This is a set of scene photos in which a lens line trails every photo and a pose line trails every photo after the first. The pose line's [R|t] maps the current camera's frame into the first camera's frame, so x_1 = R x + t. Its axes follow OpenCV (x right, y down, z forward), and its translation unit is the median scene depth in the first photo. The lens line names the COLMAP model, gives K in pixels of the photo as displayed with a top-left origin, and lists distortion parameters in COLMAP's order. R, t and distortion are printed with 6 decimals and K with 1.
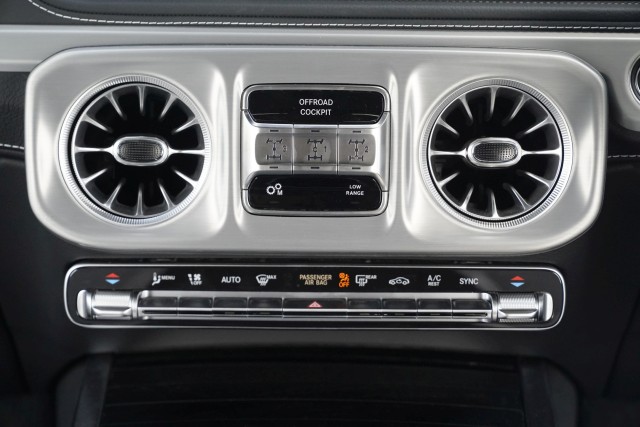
lens RADIAL K [[1255.4, 0, 320.0], [0, 1255.4, 213.9], [0, 0, 1]] dist [0.244861, 0.000000]
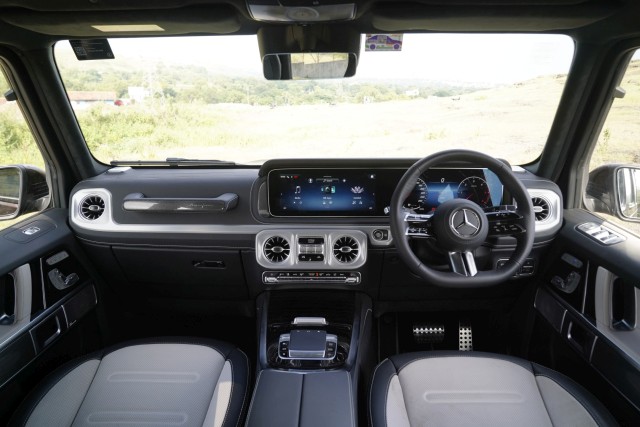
lens RADIAL K [[441.9, 0, 321.3], [0, 441.9, 213.6], [0, 0, 1]] dist [-0.000512, -0.000061]
pose [[0.999982, -0.005310, -0.002758, 0.042303], [0.005045, 0.996069, -0.088440, -0.034788], [0.003217, 0.088425, 0.996078, -0.815346]]
